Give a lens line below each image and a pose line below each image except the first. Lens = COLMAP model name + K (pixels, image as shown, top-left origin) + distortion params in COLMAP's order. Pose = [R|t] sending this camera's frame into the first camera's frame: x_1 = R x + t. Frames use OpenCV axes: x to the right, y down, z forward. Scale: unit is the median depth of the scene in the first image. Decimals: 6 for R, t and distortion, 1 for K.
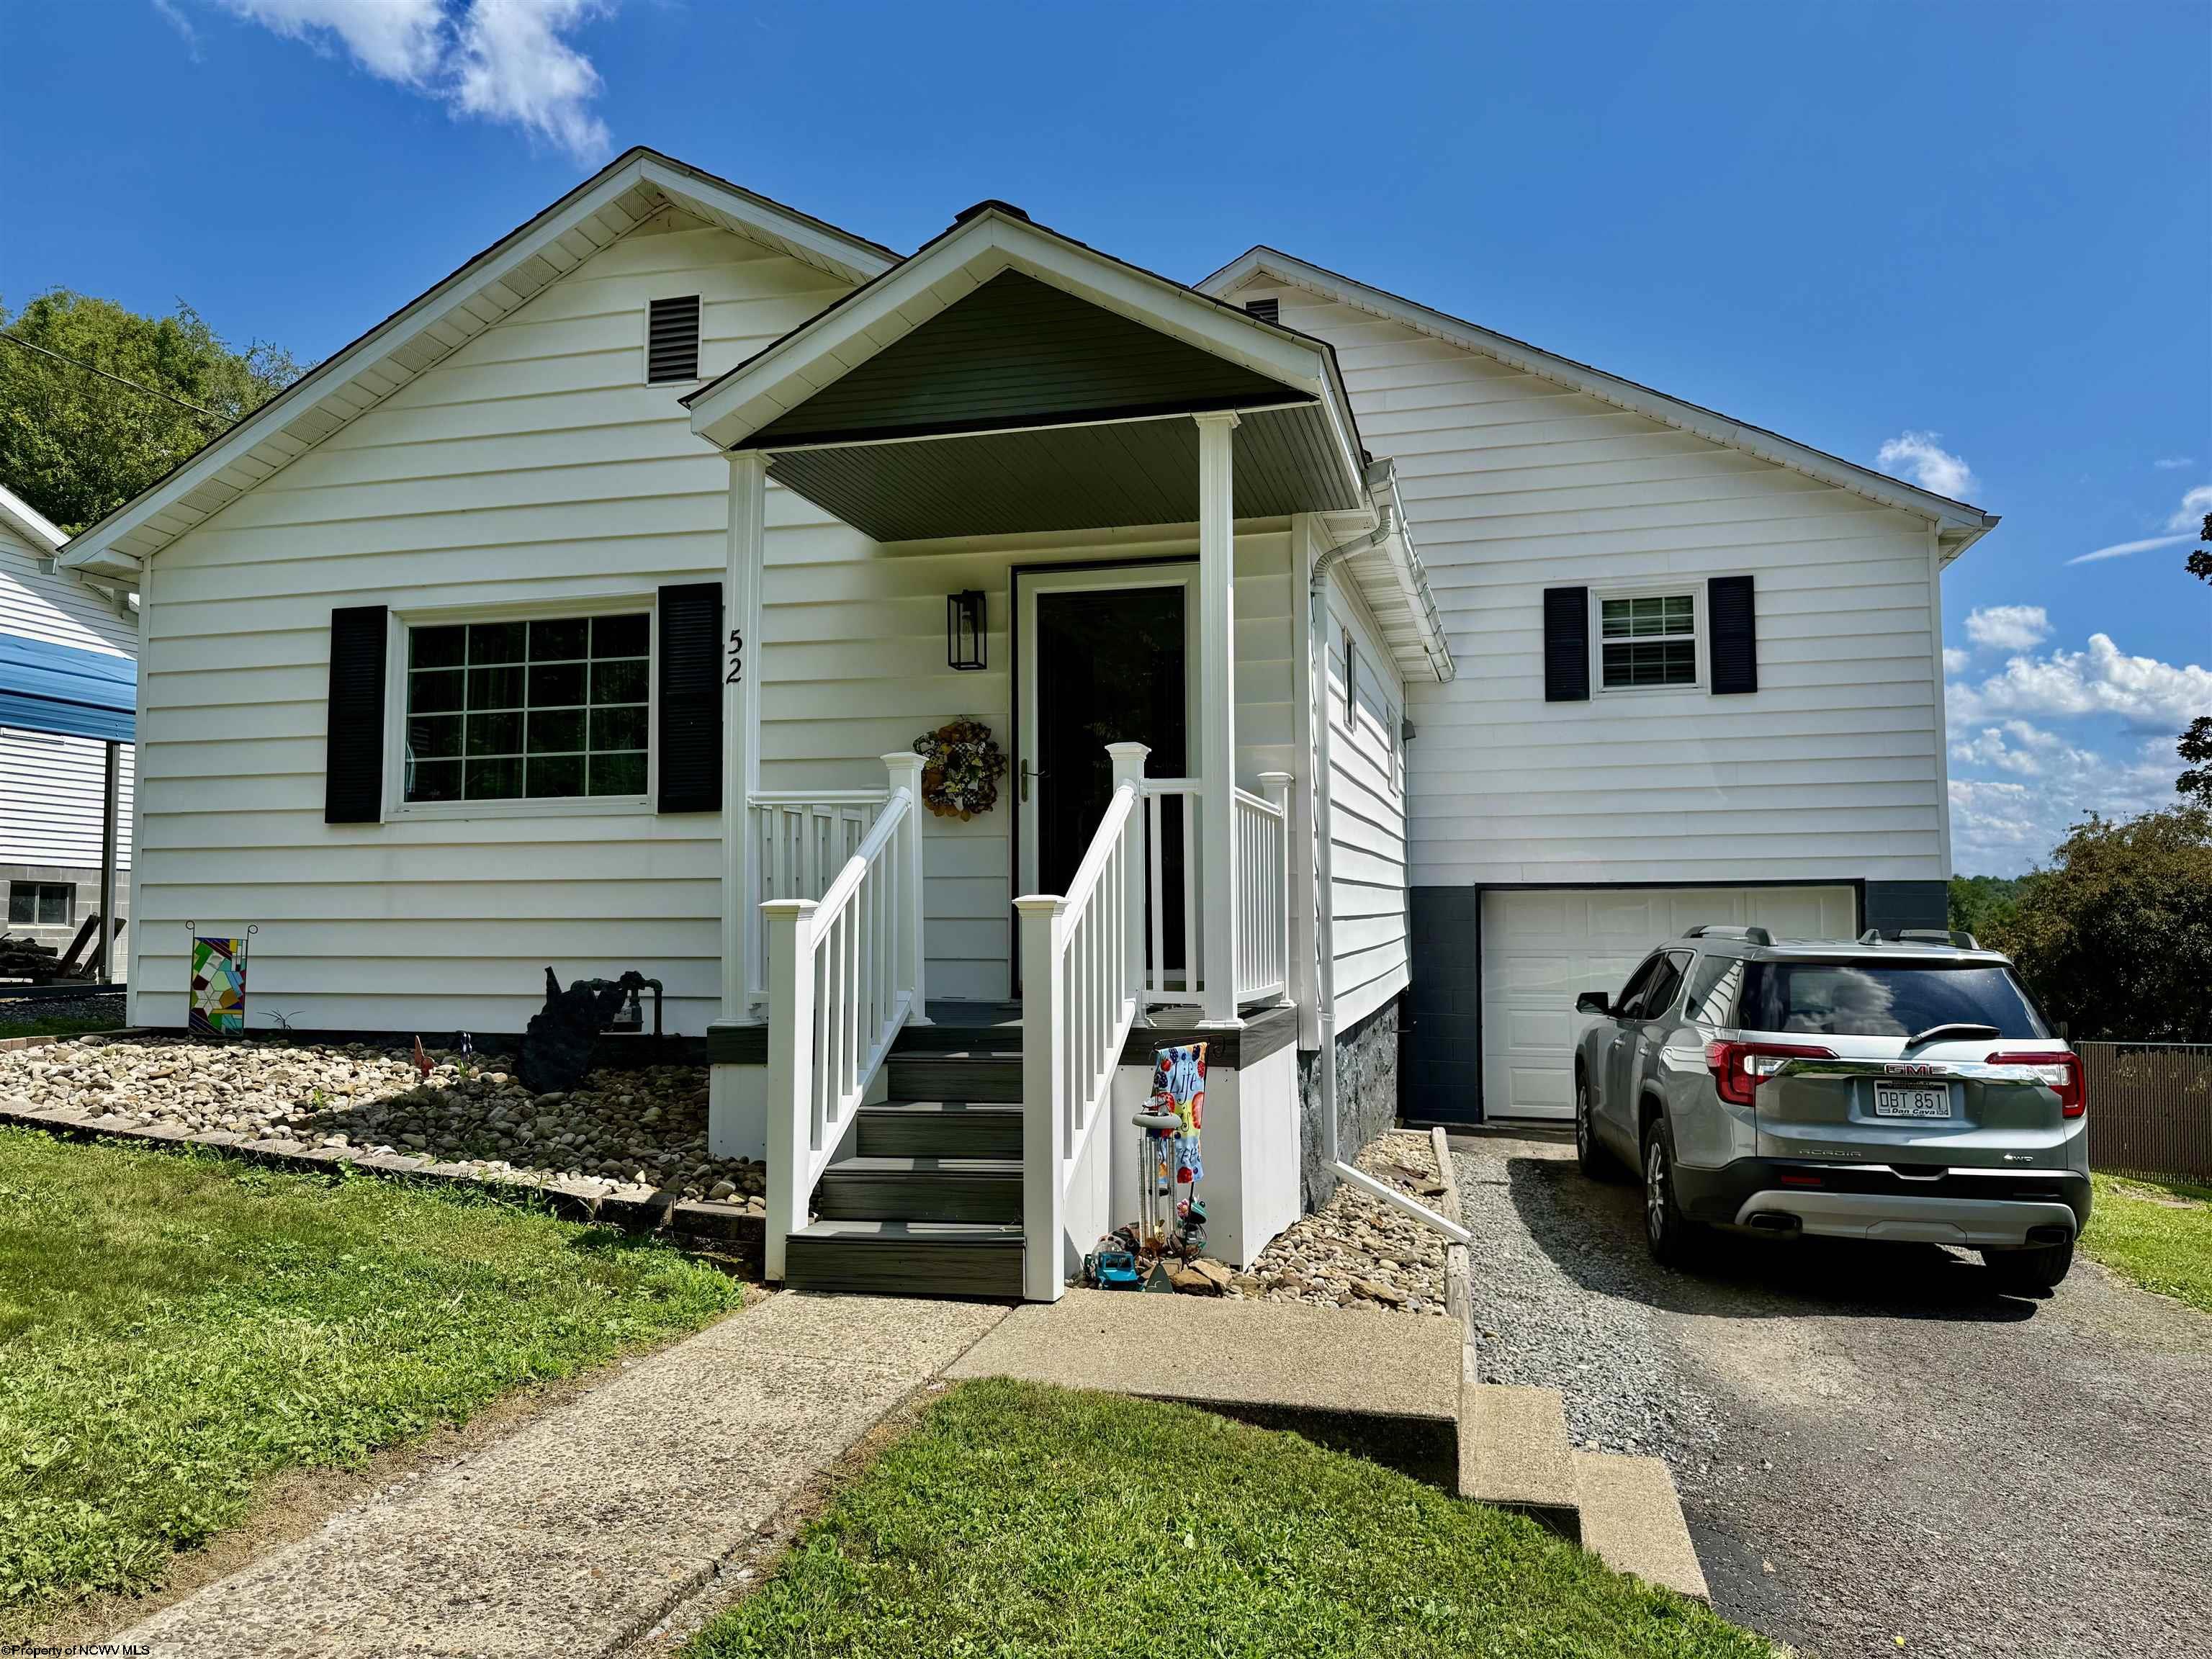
lens RADIAL K [[1566.0, 0, 1093.2], [0, 1566.0, 823.3], [0, 0, 1]] dist [0.053841, -0.091394]
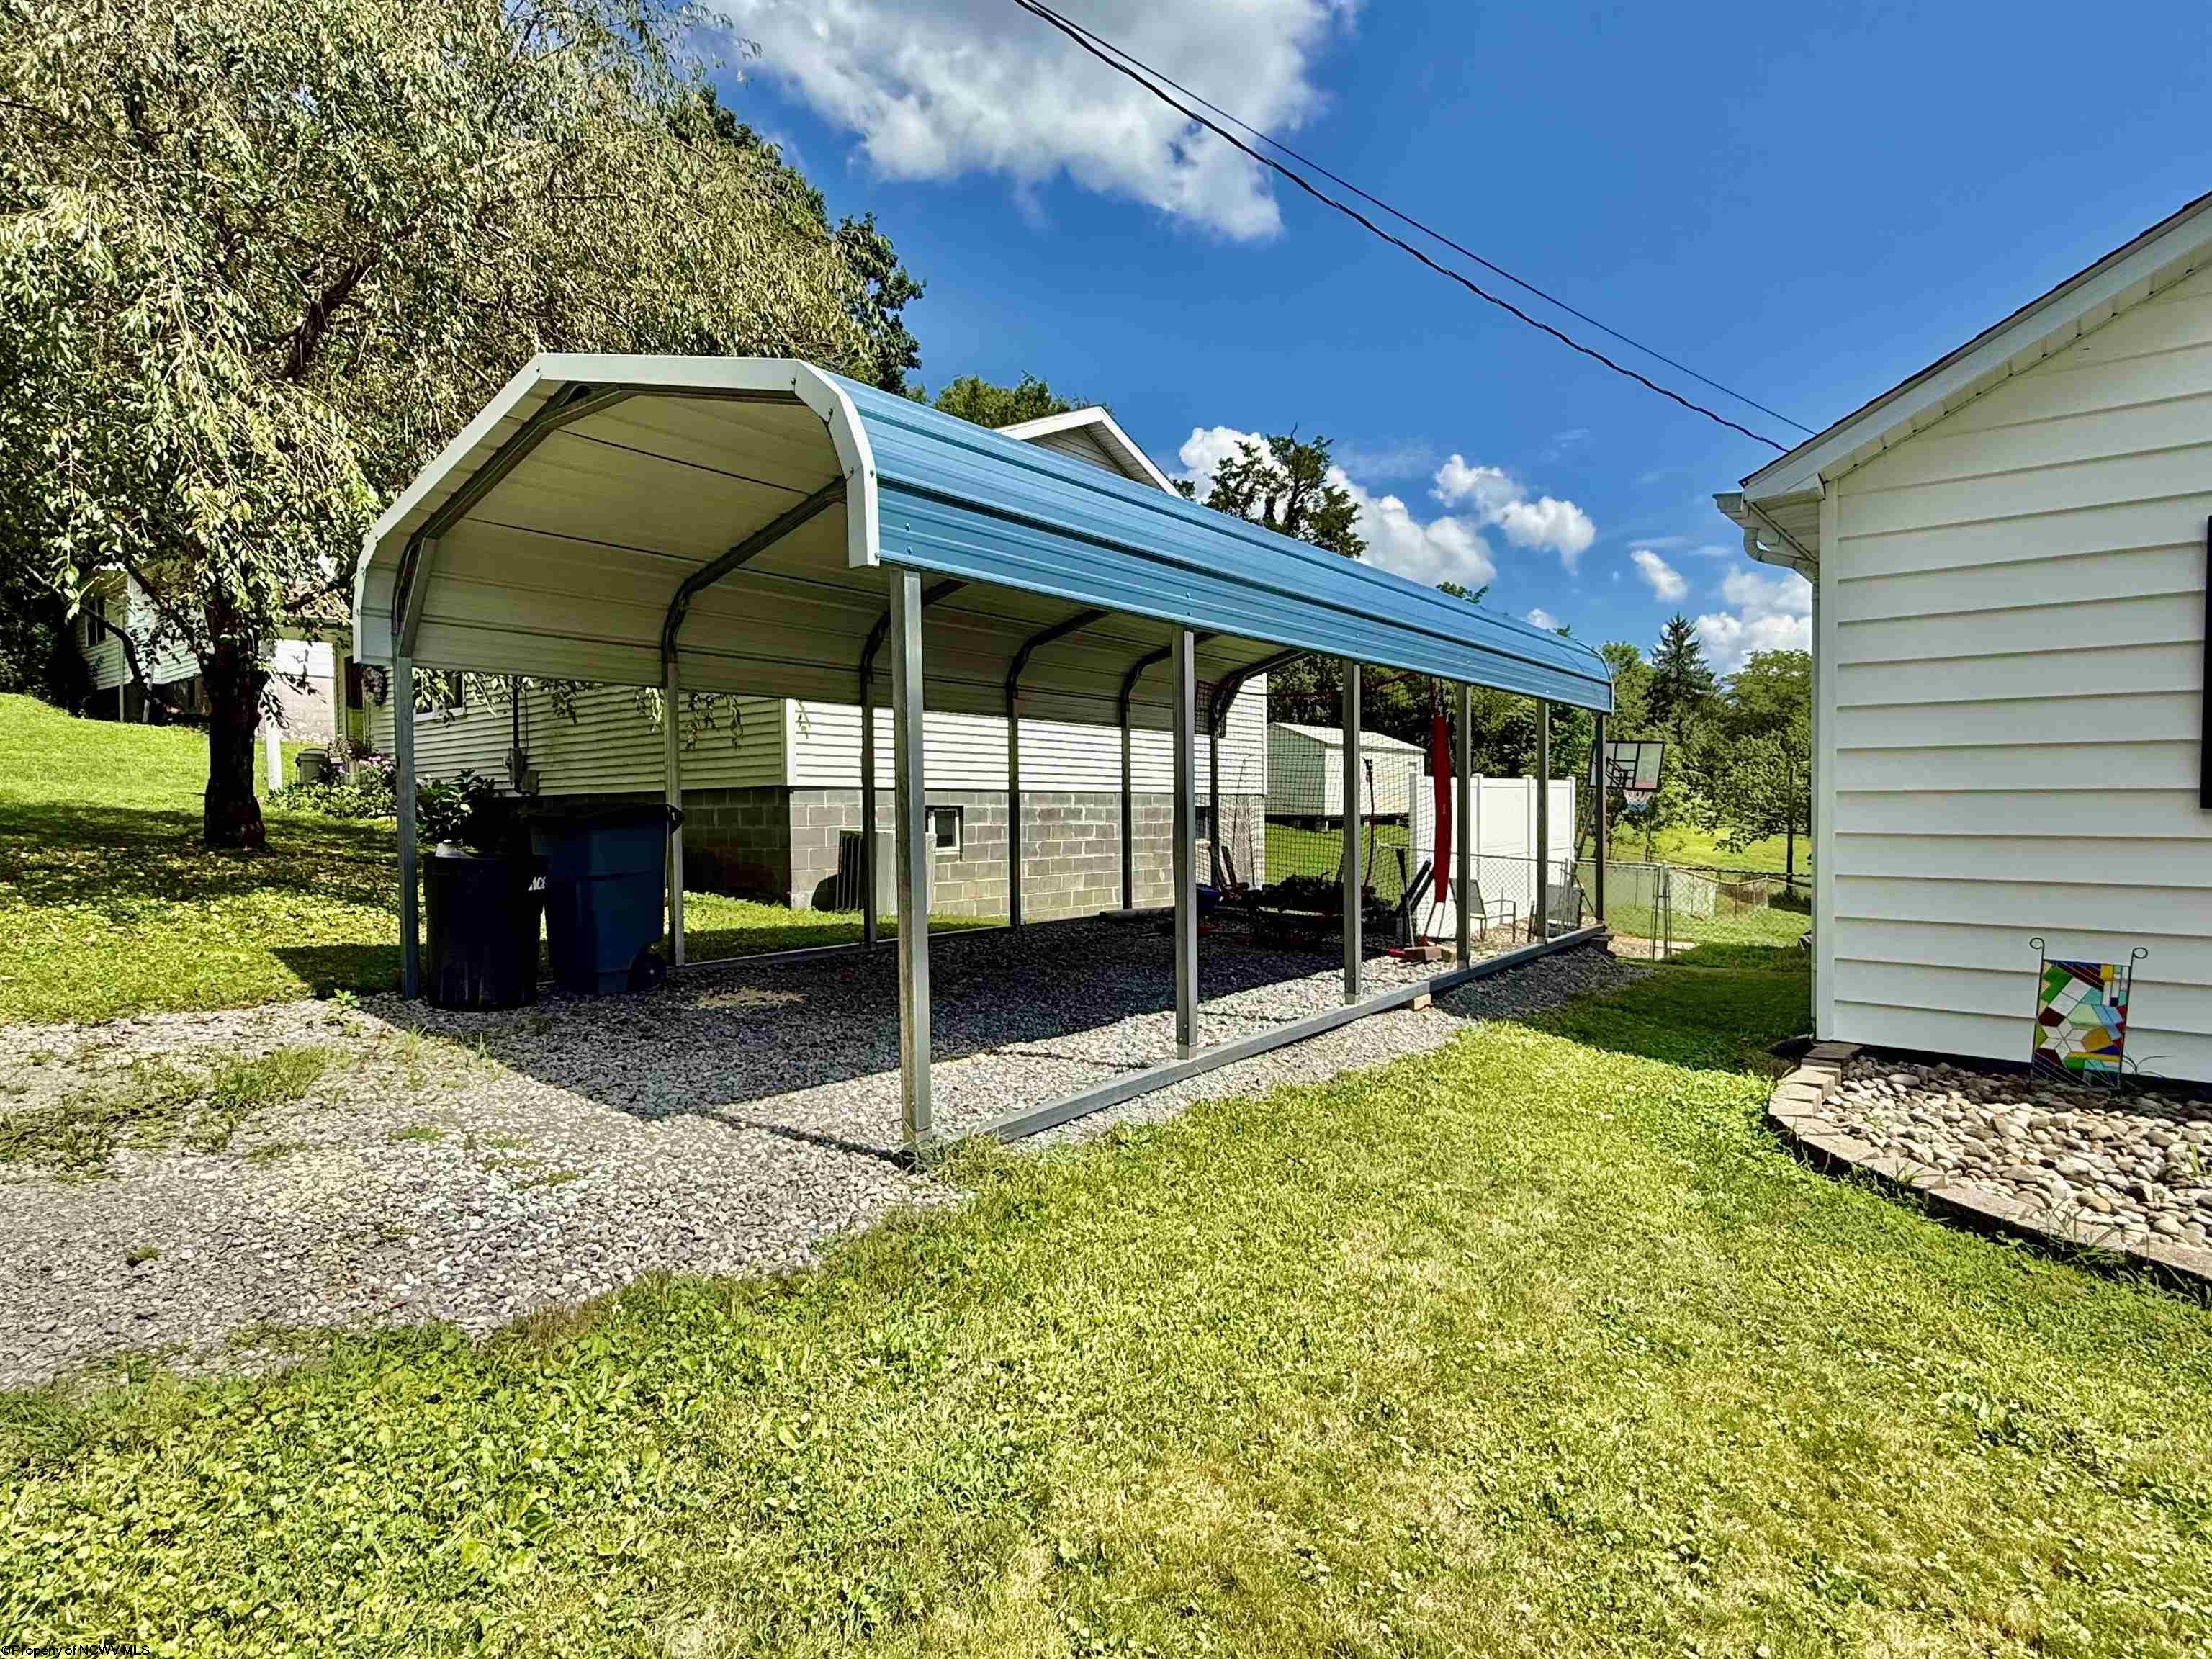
lens RADIAL K [[1167.1, 0, 1102.5], [0, 1167.1, 831.9], [0, 0, 1]] dist [0.003297, -0.001585]
pose [[0.905321, 0.008391, -0.424645, -0.755731], [0.030619, 0.995914, 0.084959, -0.053844], [0.423623, -0.089918, 0.901365, 0.295336]]
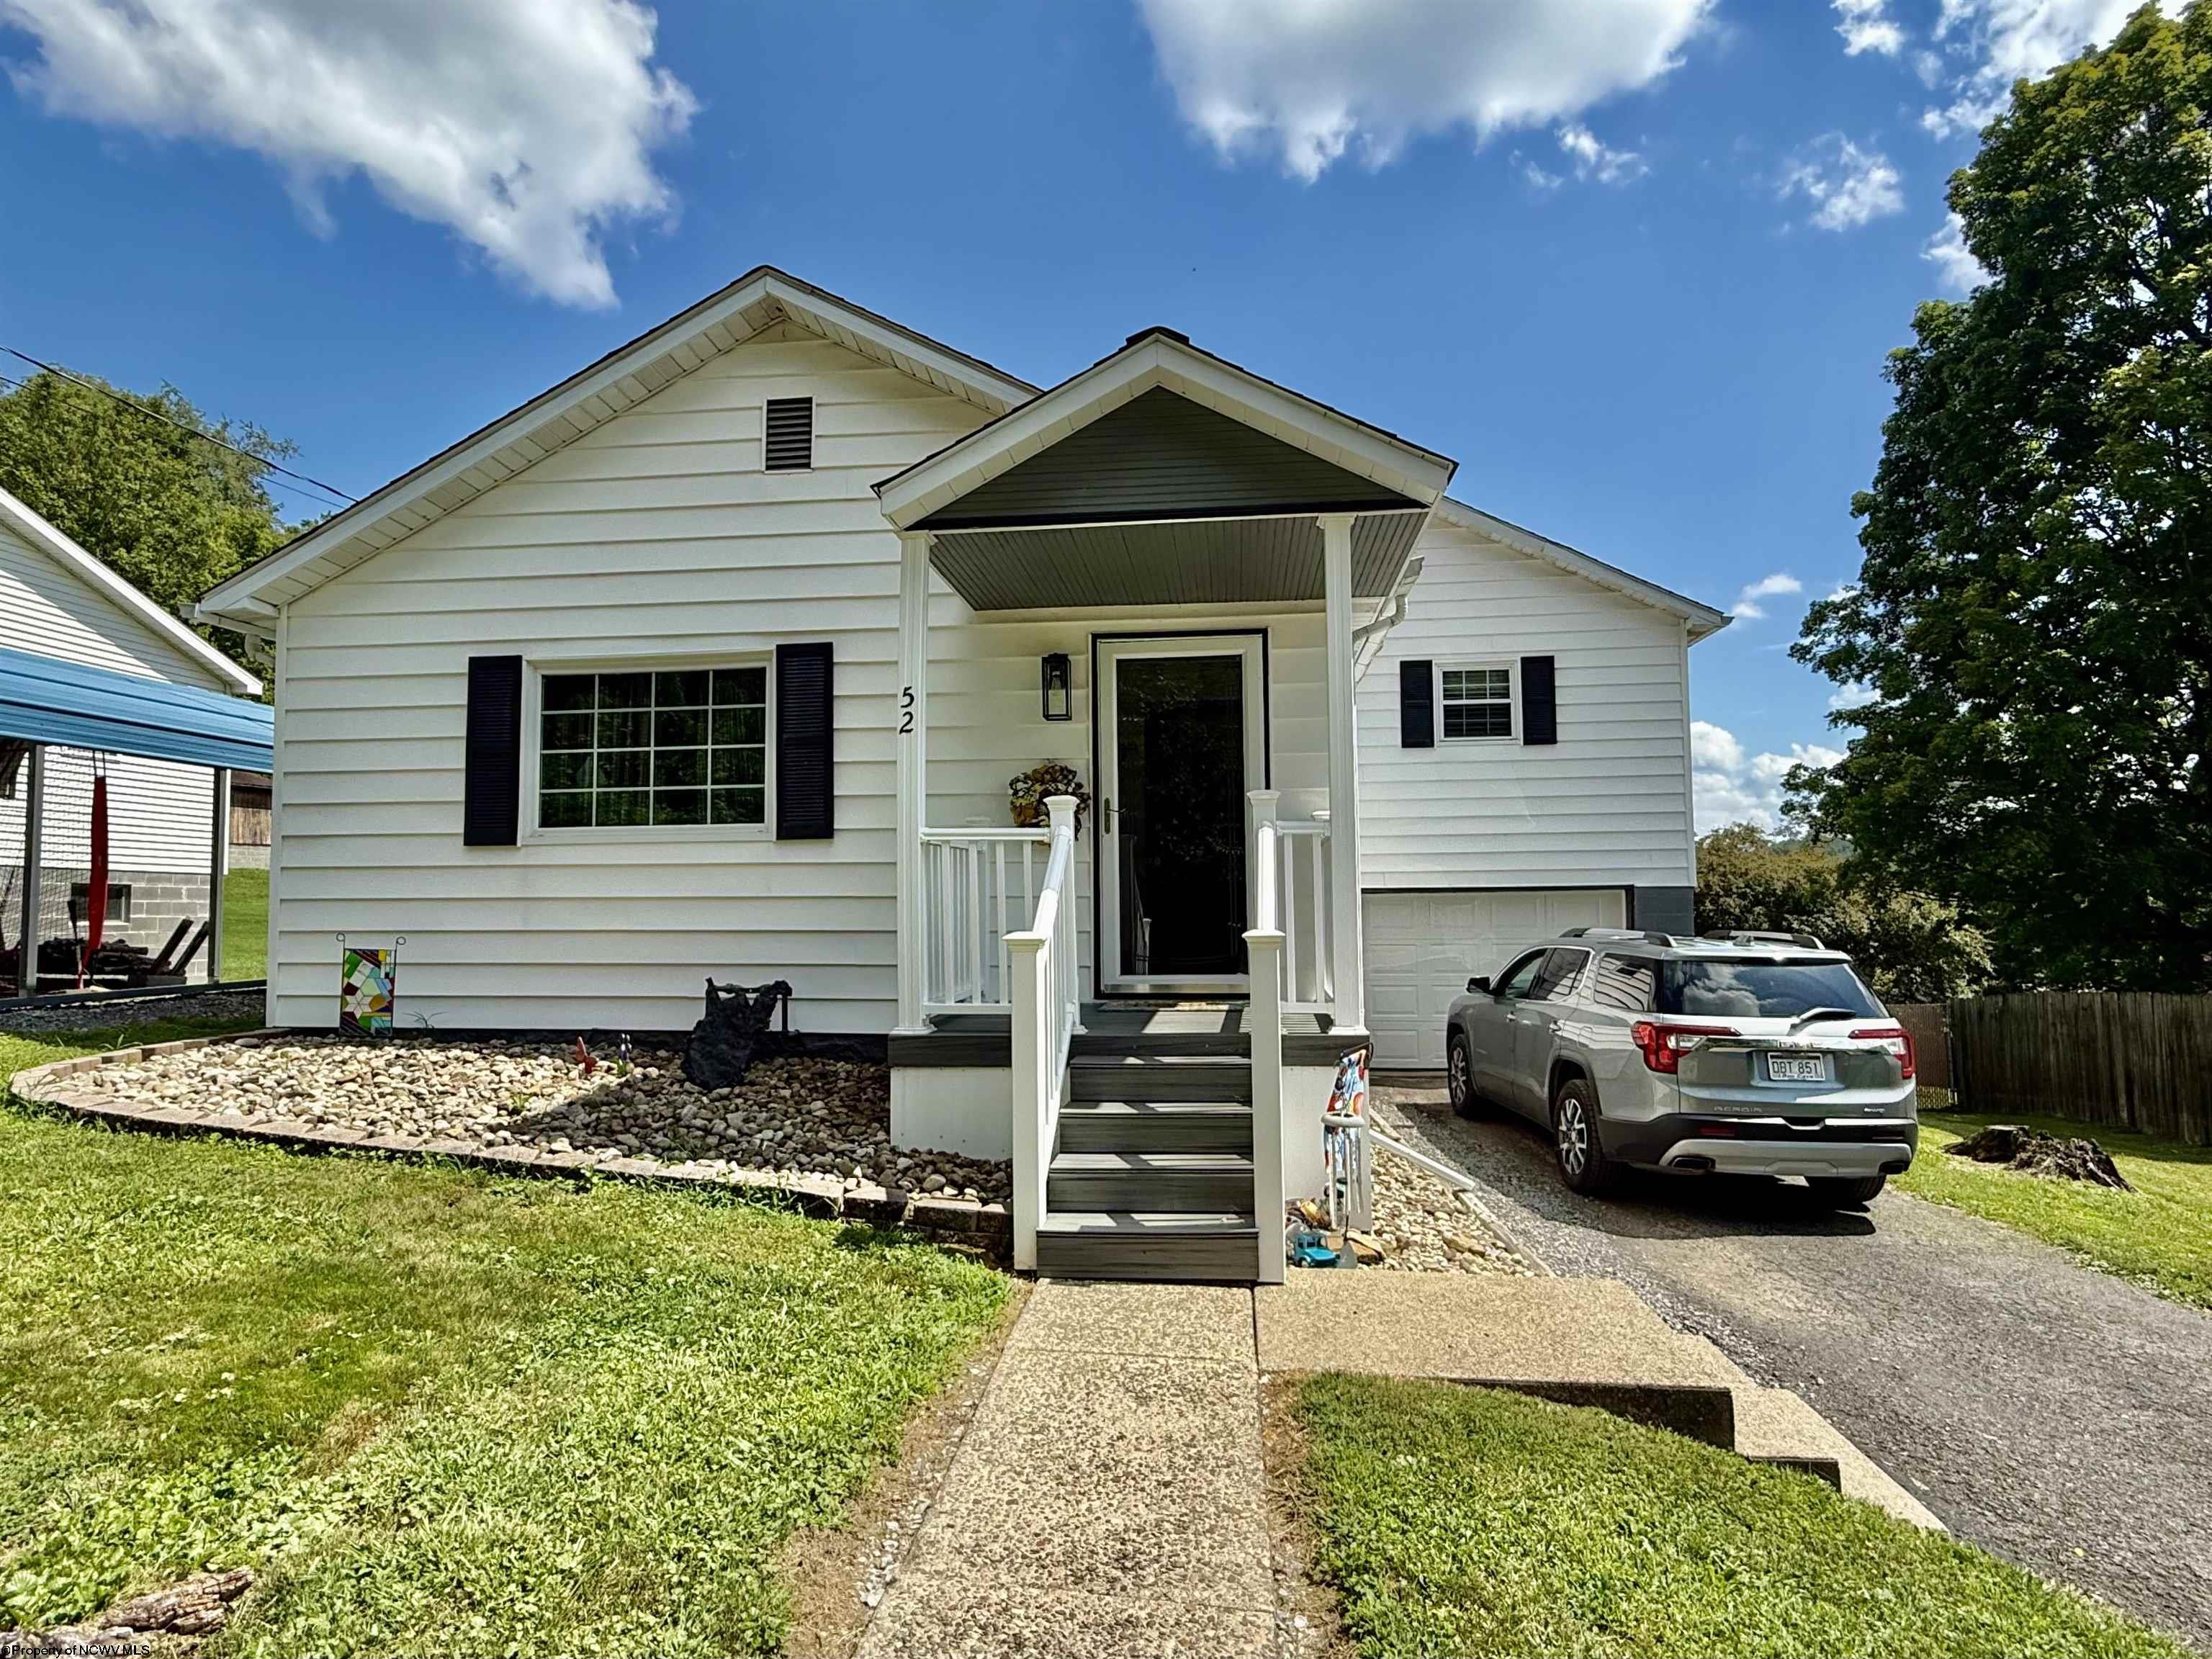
lens RADIAL K [[1200.5, 0, 1091.1], [0, 1200.5, 835.4], [0, 0, 1]] dist [0.000875, -0.000151]
pose [[0.990254, 0.004750, 0.139193, -0.167740], [-0.005641, 0.999966, 0.006003, -0.016109], [-0.139159, -0.006730, 0.990247, 0.086635]]
